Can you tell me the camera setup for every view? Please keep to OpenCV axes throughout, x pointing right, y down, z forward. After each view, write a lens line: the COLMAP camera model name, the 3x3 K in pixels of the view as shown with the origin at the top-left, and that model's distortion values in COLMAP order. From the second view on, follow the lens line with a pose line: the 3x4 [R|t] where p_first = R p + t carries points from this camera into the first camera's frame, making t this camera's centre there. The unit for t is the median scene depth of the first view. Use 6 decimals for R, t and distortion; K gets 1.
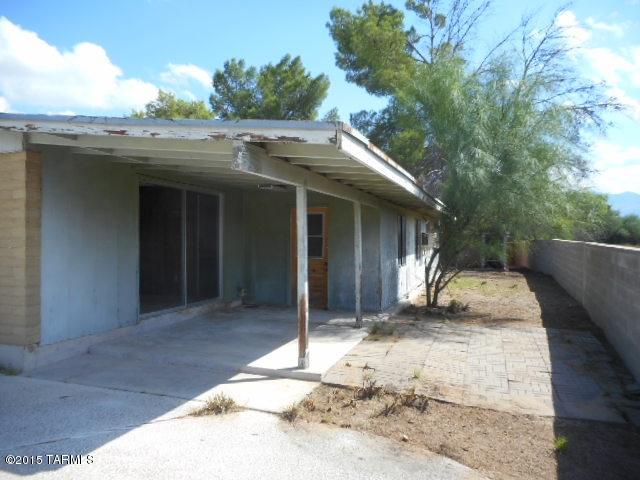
lens RADIAL K [[484.4, 0, 319.4], [0, 484.4, 240.4], [0, 0, 1]] dist [0.012130, -0.002960]
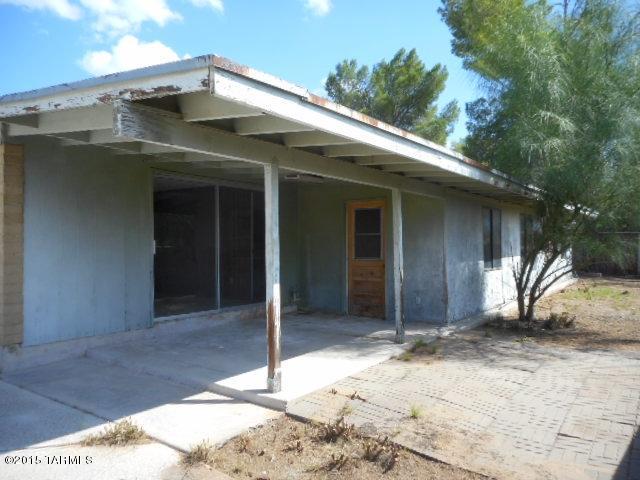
lens RADIAL K [[484.4, 0, 320.2], [0, 484.4, 241.3], [0, 0, 1]] dist [0.012130, -0.002960]
pose [[0.957865, -0.010807, -0.287016, 0.235541], [0.007350, 0.999887, -0.013120, 0.022982], [0.287126, 0.010458, 0.957836, 0.218904]]
